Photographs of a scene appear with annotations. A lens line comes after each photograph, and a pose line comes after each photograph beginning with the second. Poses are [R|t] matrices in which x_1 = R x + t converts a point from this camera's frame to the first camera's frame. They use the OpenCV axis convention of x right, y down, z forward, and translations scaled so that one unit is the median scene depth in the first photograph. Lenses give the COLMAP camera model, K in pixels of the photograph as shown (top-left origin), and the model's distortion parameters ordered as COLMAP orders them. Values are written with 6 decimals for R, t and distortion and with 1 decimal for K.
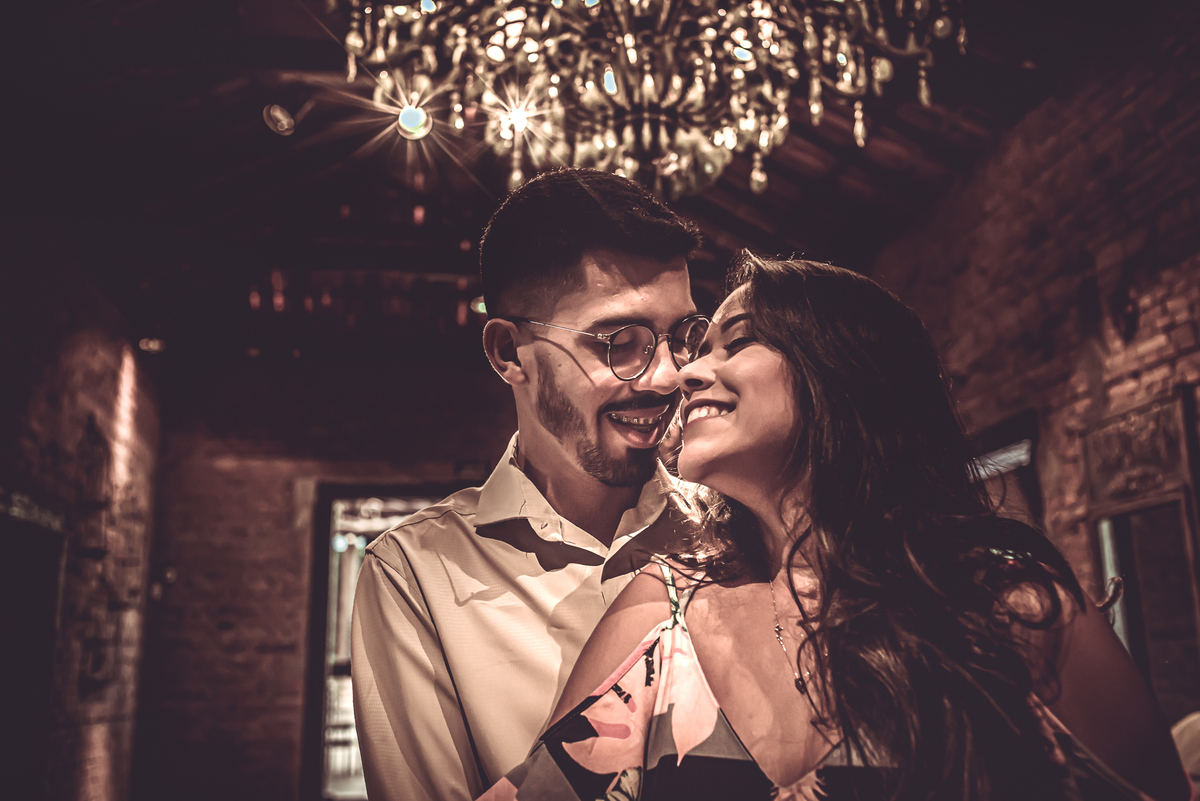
lens RADIAL K [[1210.8, 0, 600.0], [0, 1210.8, 400.5], [0, 0, 1]] dist [0.060080, -0.098667]
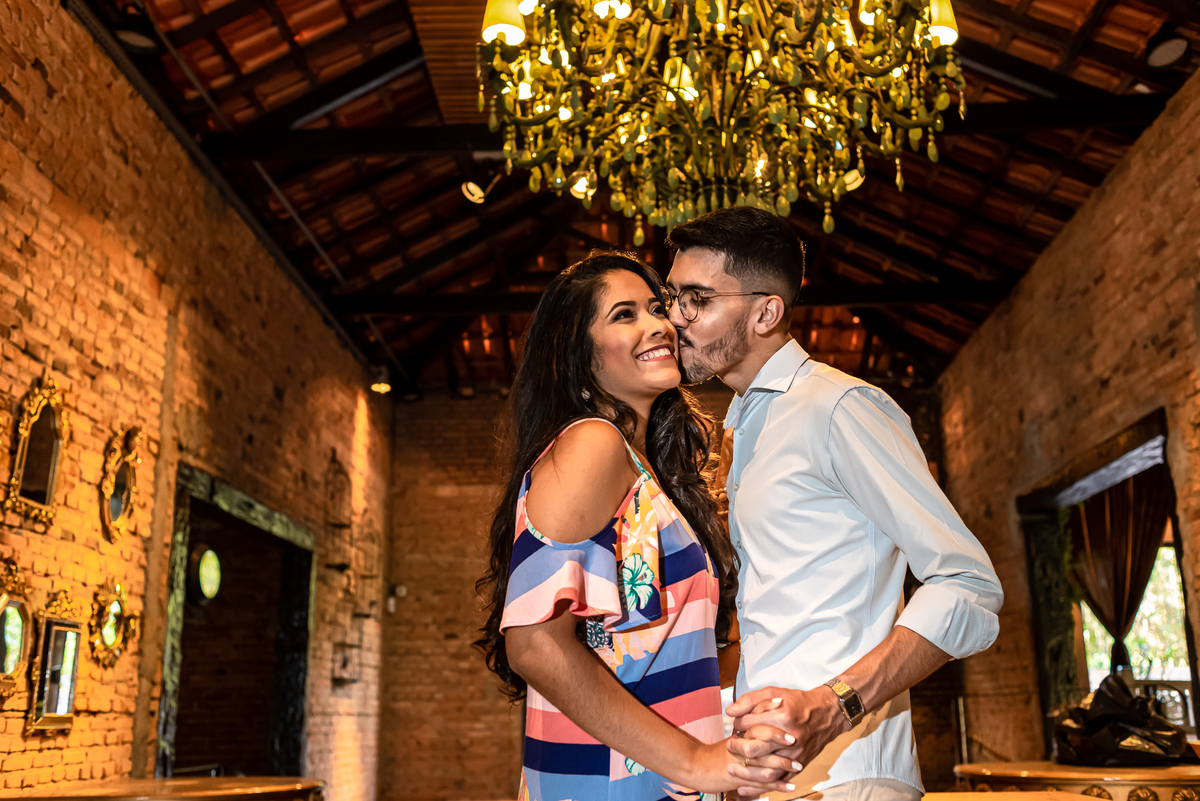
lens RADIAL K [[1210.8, 0, 600.0], [0, 1210.8, 400.5], [0, 0, 1]] dist [0.060080, -0.098667]
pose [[0.983815, -0.043923, -0.173719, 0.048708], [0.039055, 0.998745, -0.031341, 0.015167], [0.174877, 0.024050, 0.984296, -0.127636]]
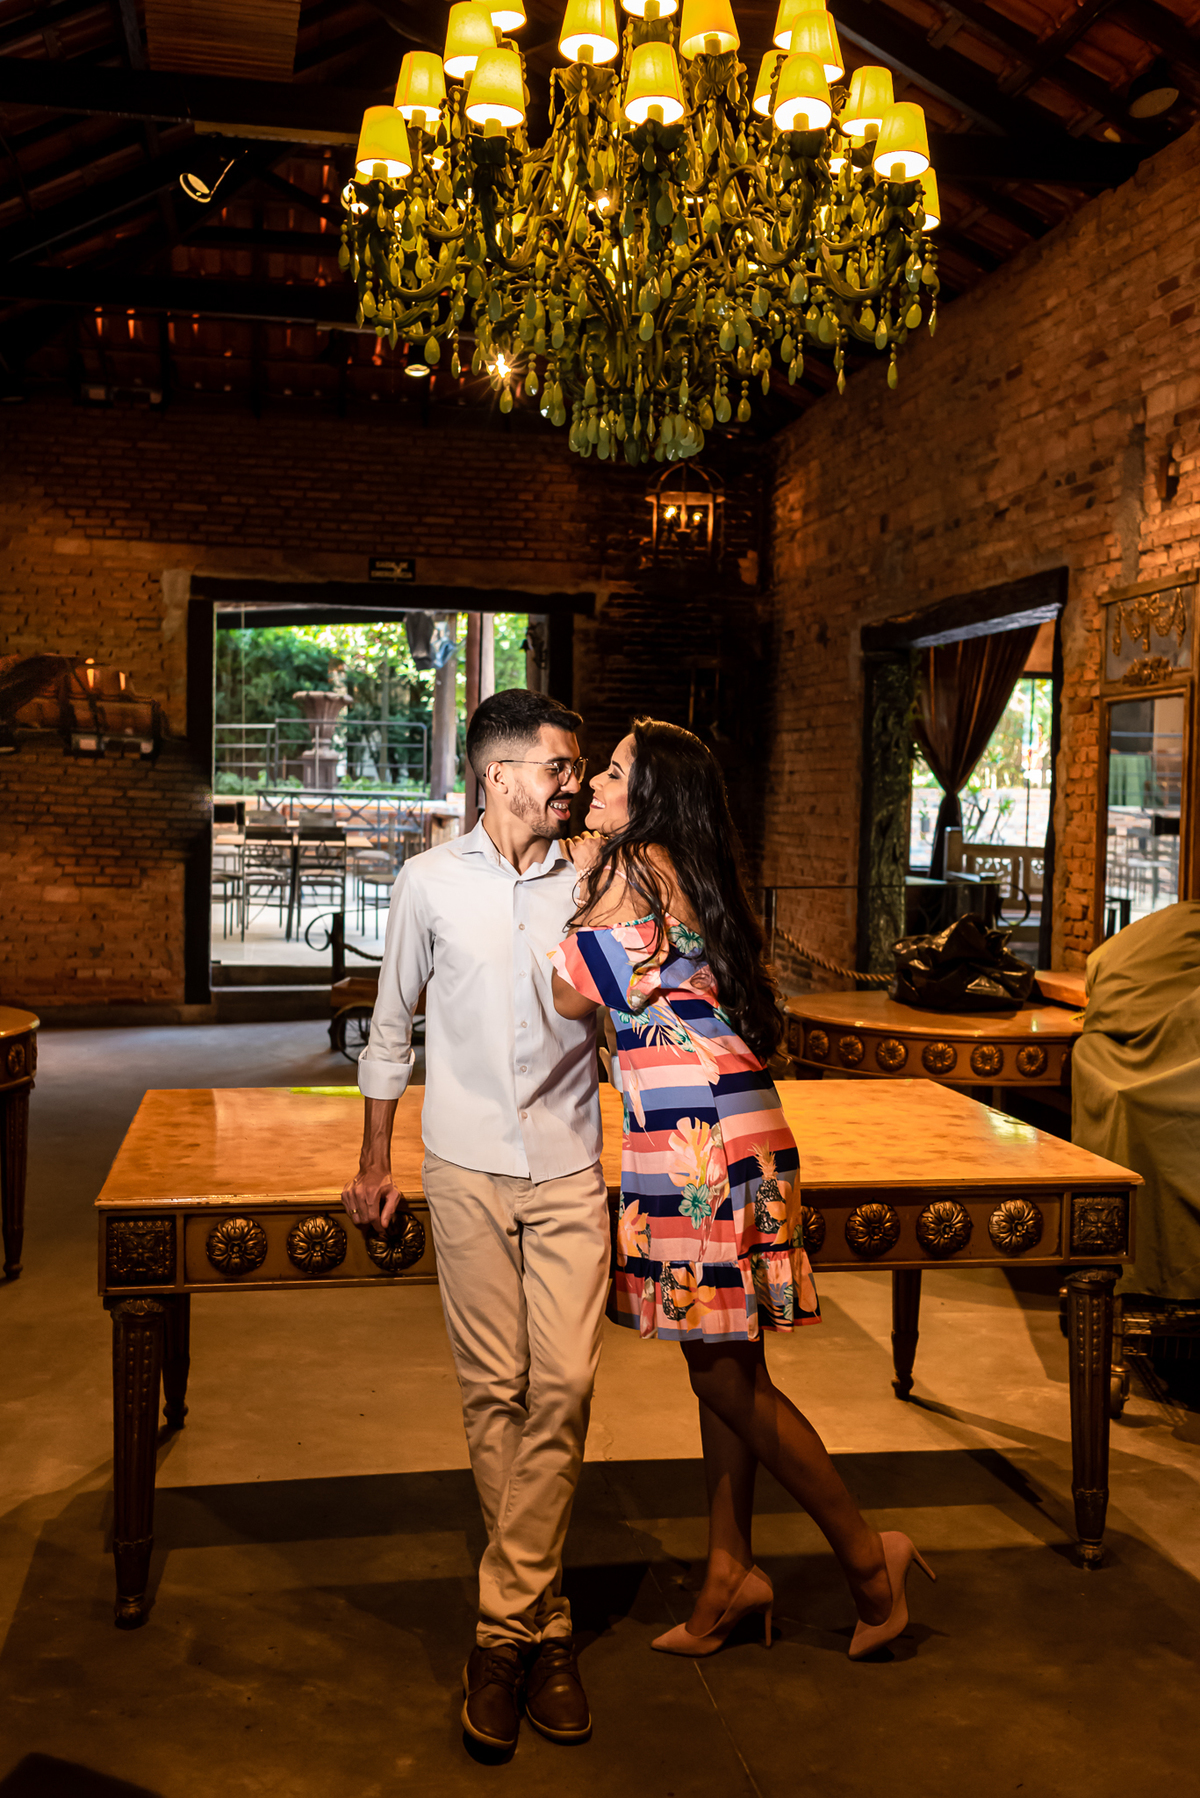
lens RADIAL K [[1768.6, 0, 567.8], [0, 1768.6, 919.7], [0, 0, 1]] dist [0.027805, -0.012257]
pose [[0.999238, 0.032590, 0.021499, -0.015716], [-0.037335, 0.958699, 0.281960, -0.083195], [-0.011422, -0.282548, 0.959185, -0.245119]]
